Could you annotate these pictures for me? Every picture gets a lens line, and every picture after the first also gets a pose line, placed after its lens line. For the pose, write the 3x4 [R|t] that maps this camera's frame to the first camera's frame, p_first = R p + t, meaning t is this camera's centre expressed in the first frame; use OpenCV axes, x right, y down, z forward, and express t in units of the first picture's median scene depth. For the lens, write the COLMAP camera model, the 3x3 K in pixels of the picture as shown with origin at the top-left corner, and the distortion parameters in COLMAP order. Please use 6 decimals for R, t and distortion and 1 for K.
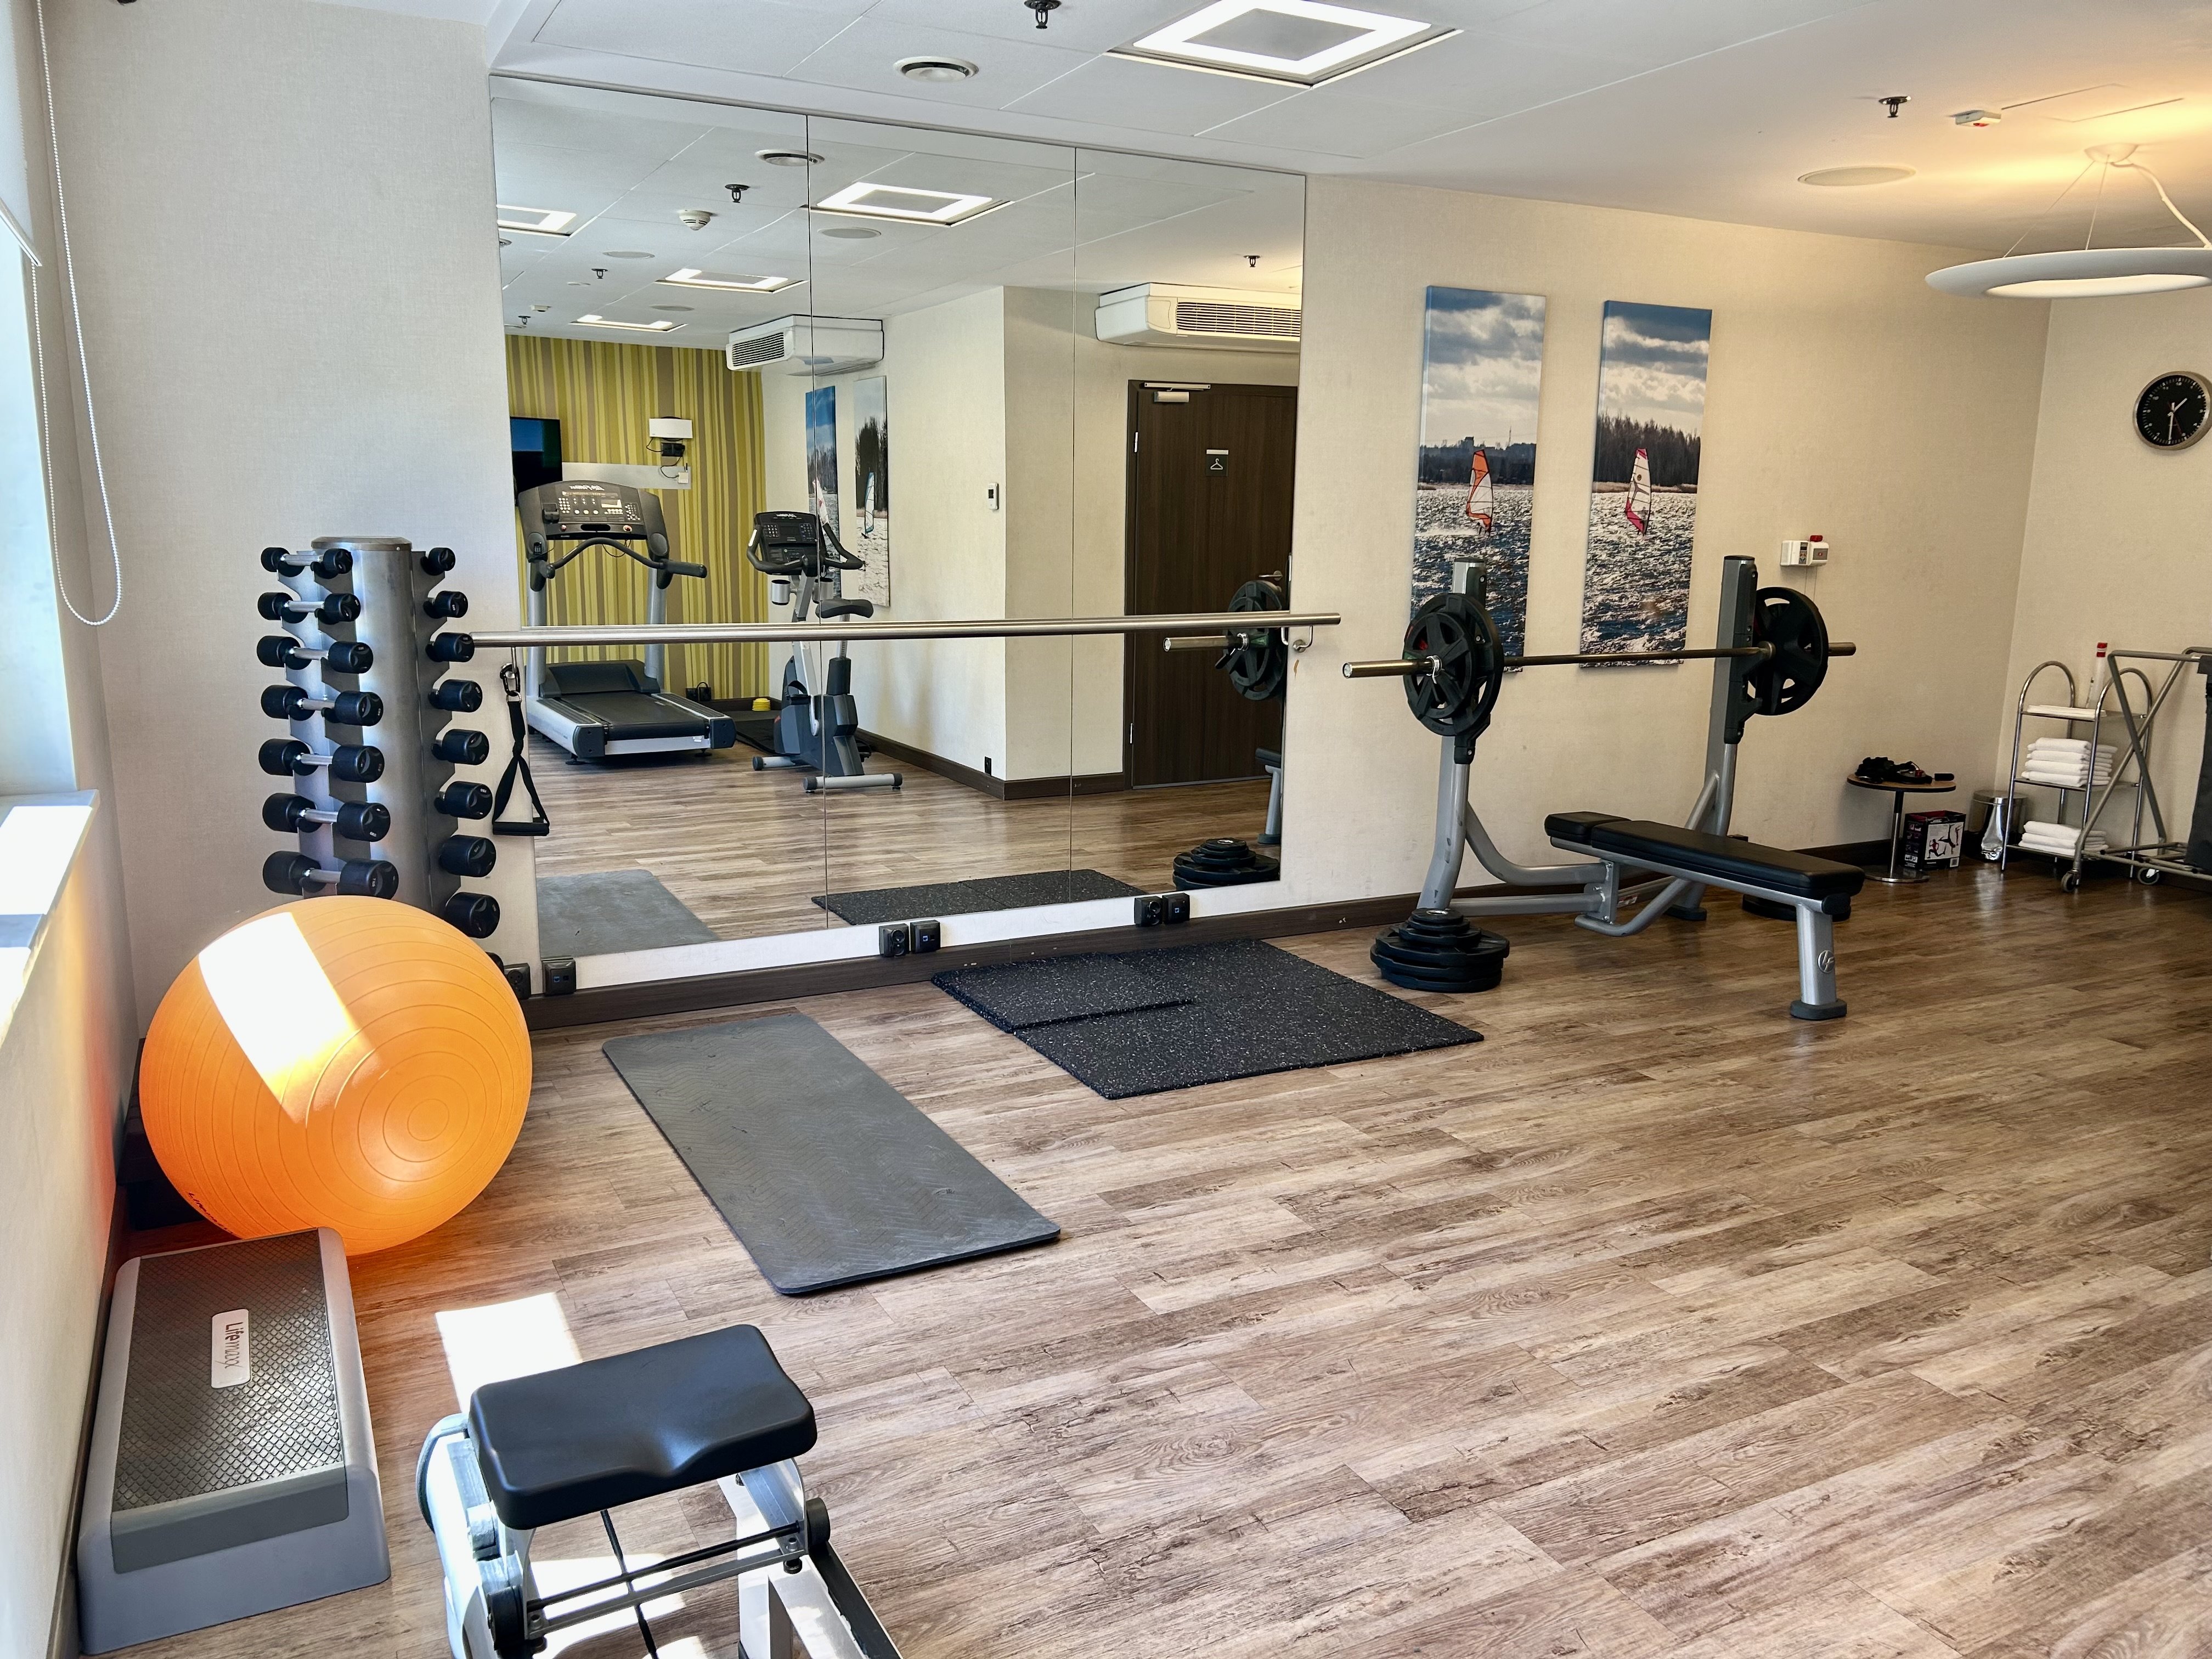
lens RADIAL K [[1674.8, 0, 1101.0], [0, 1674.8, 827.3], [0, 0, 1]] dist [0.008657, 0.005007]
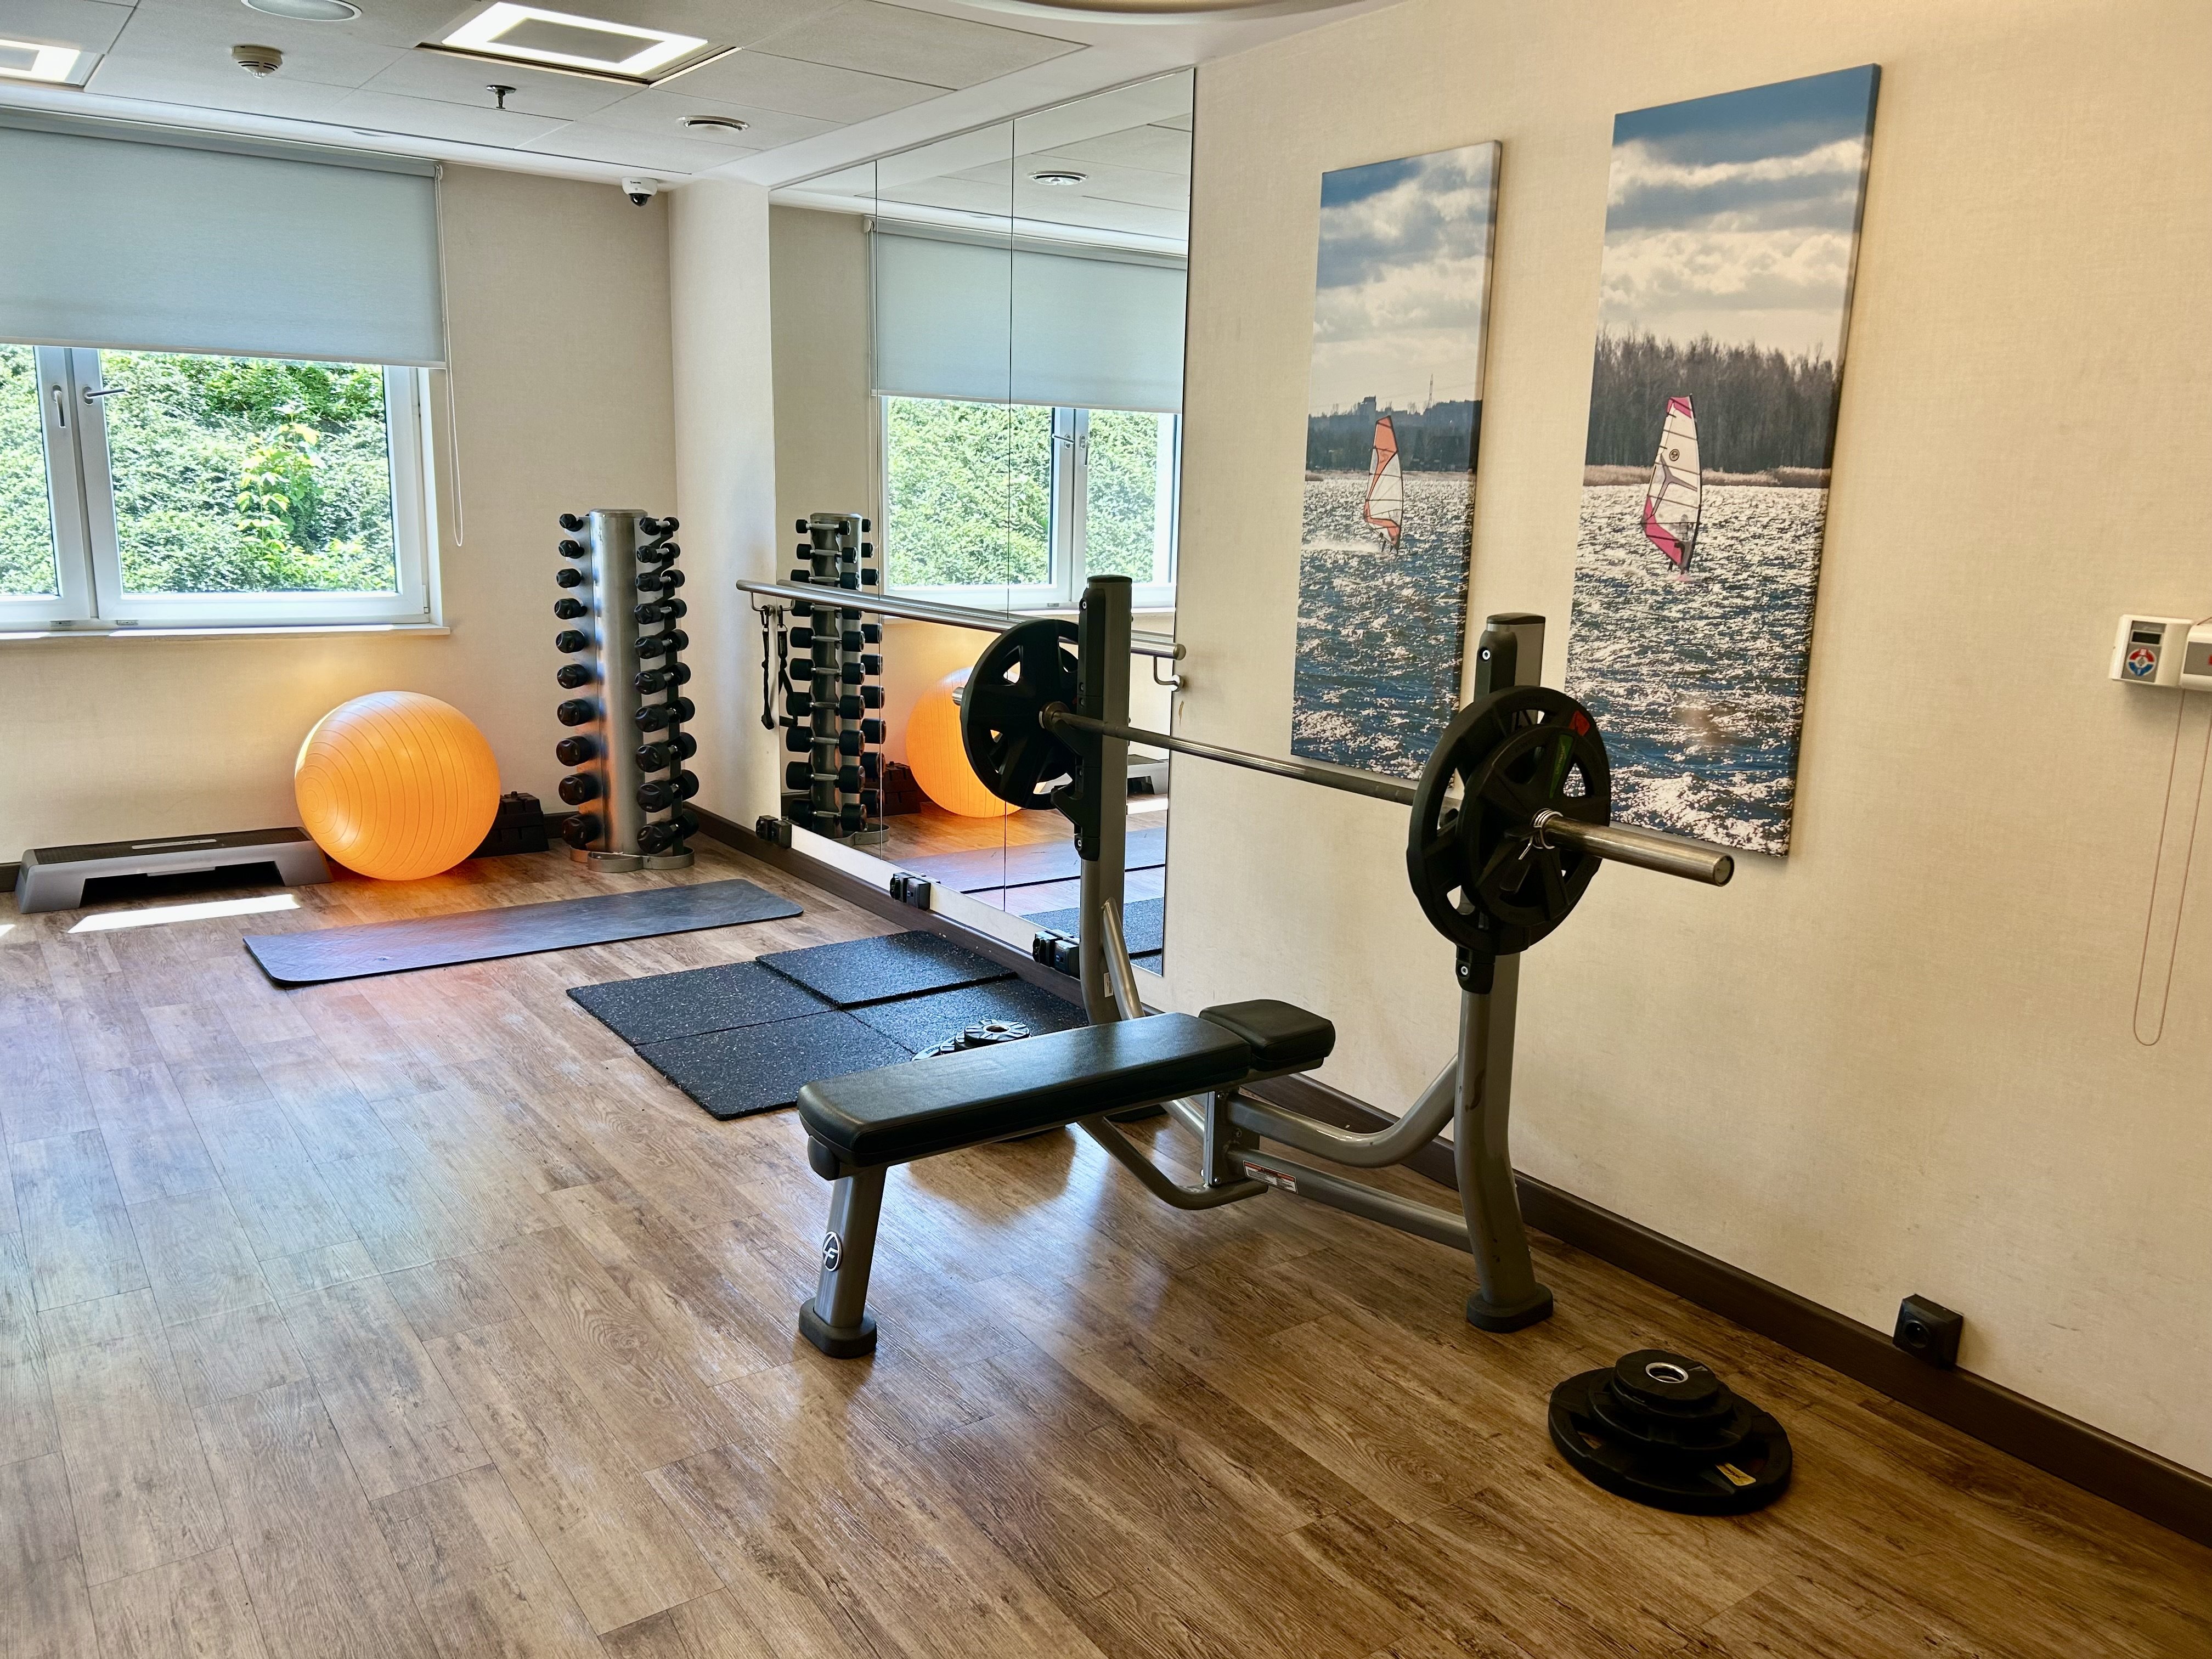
lens RADIAL K [[1674.8, 0, 1099.1], [0, 1674.8, 838.5], [0, 0, 1]] dist [0.008657, 0.005007]
pose [[0.144051, 0.195788, -0.970009, 0.840054], [-0.211563, 0.963661, 0.163089, -0.151437], [0.966691, 0.181725, 0.180237, 0.805380]]
